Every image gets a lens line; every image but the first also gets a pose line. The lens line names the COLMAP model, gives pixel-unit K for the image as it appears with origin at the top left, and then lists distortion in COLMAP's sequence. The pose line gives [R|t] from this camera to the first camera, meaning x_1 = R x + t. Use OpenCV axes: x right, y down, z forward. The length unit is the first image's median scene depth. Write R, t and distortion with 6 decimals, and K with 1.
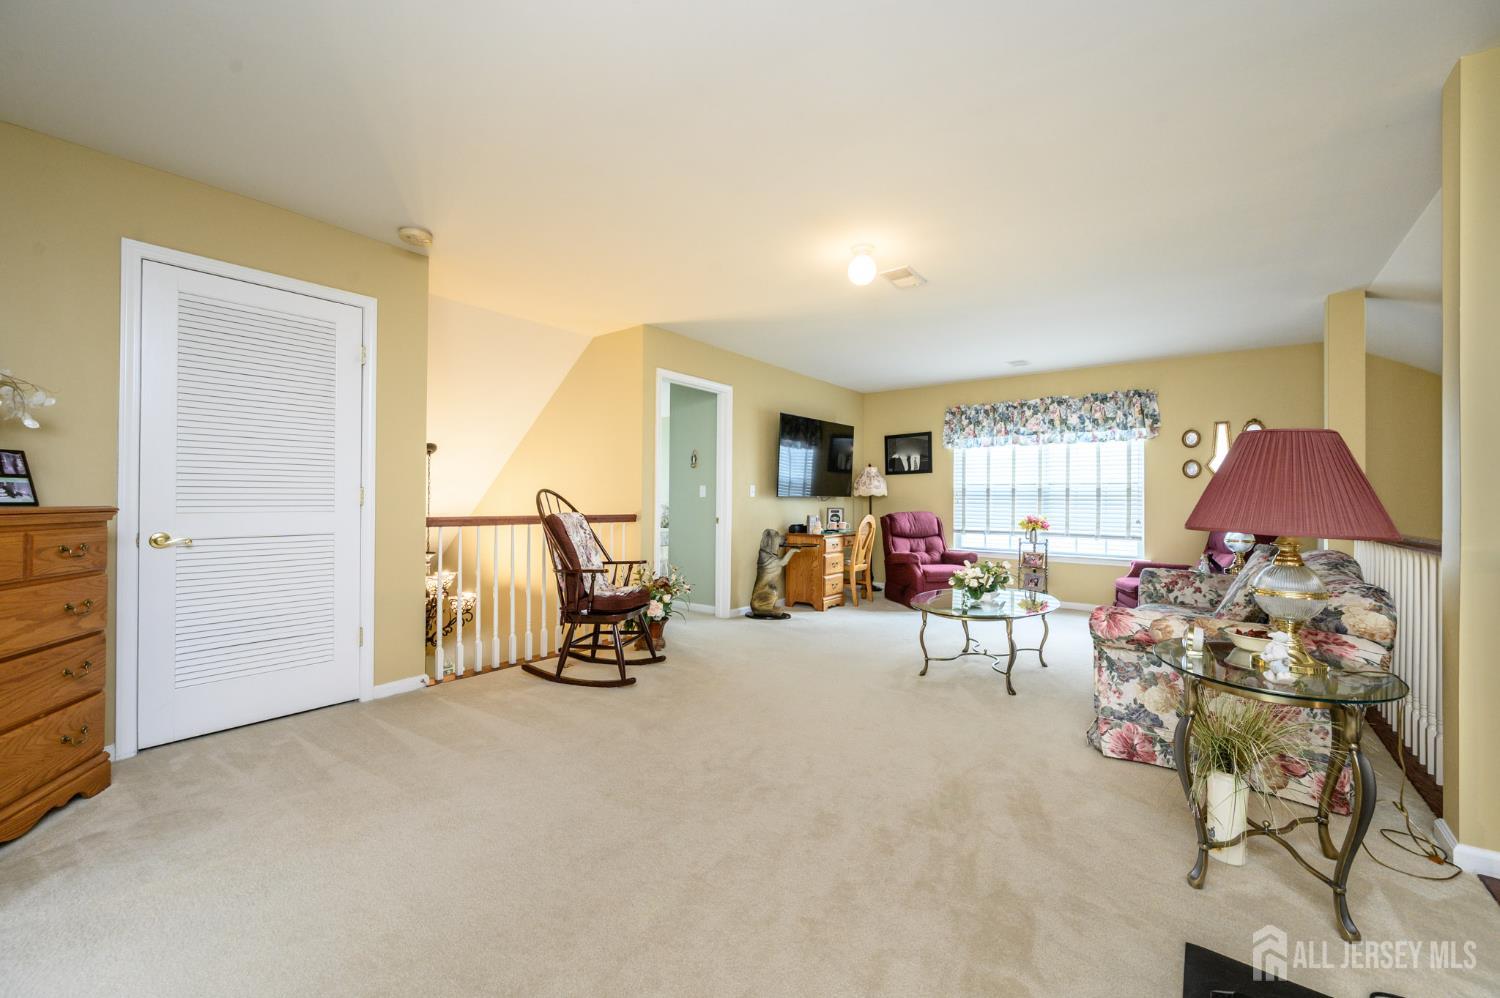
lens RADIAL K [[591.1, 0, 743.8], [0, 591.1, 495.3], [0, 0, 1]] dist [0.002458, -0.000070]
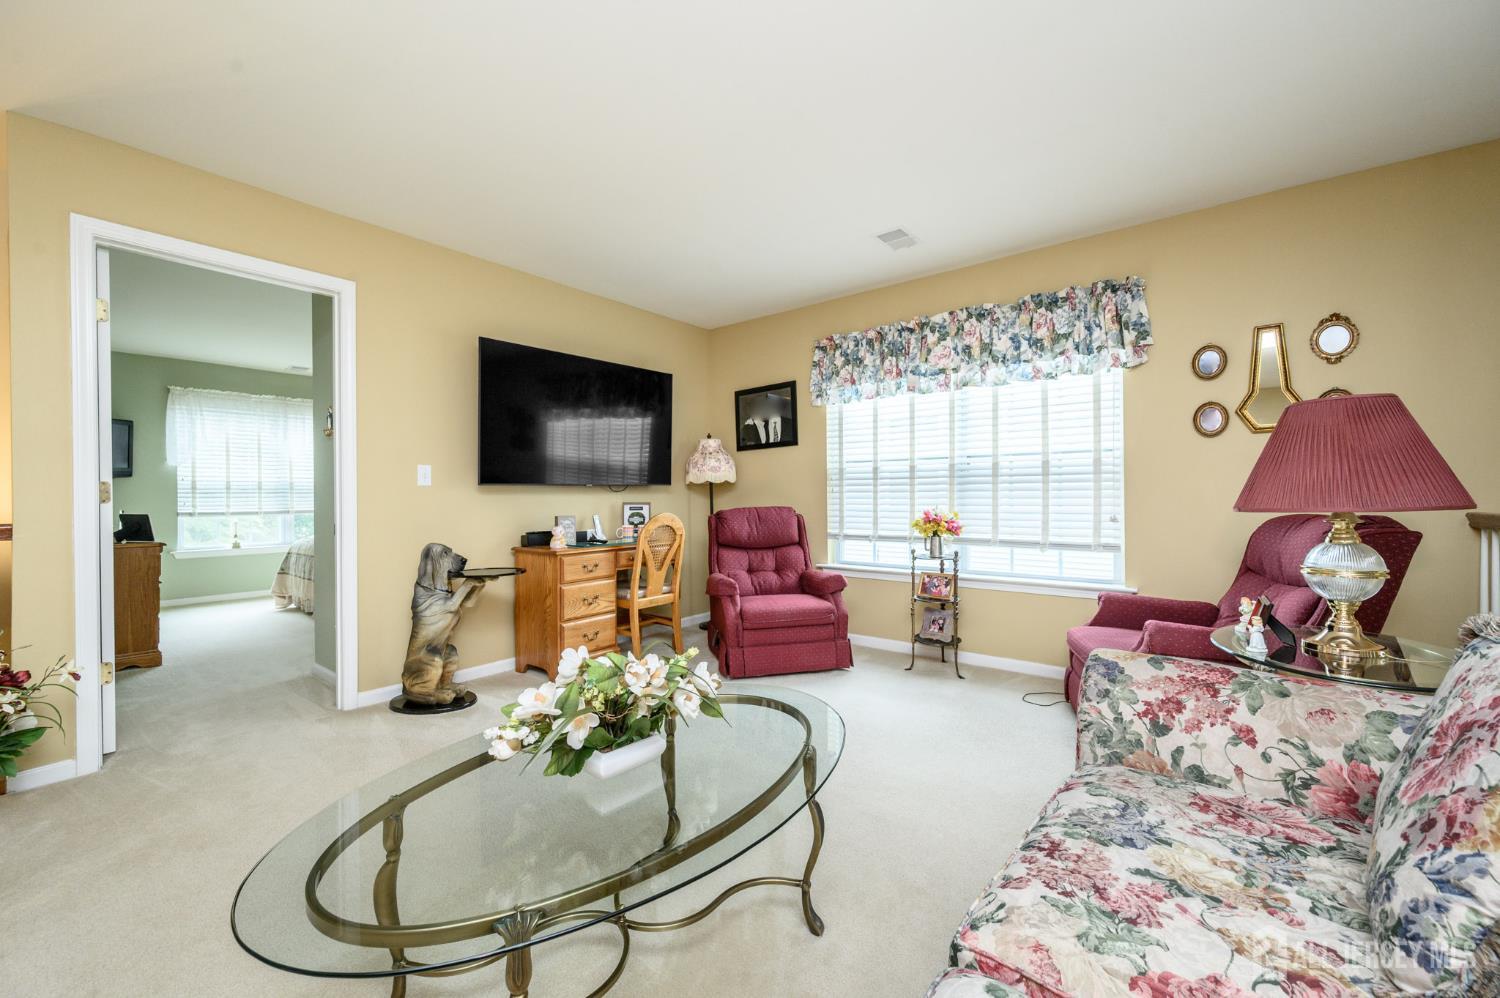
lens RADIAL K [[591.1, 0, 744.1], [0, 591.1, 498.7], [0, 0, 1]] dist [0.002458, -0.000070]
pose [[0.999807, -0.016389, -0.010828, 0.304904], [0.016524, 0.999786, 0.012426, 0.012244], [0.010622, -0.012603, 0.999864, 0.412465]]
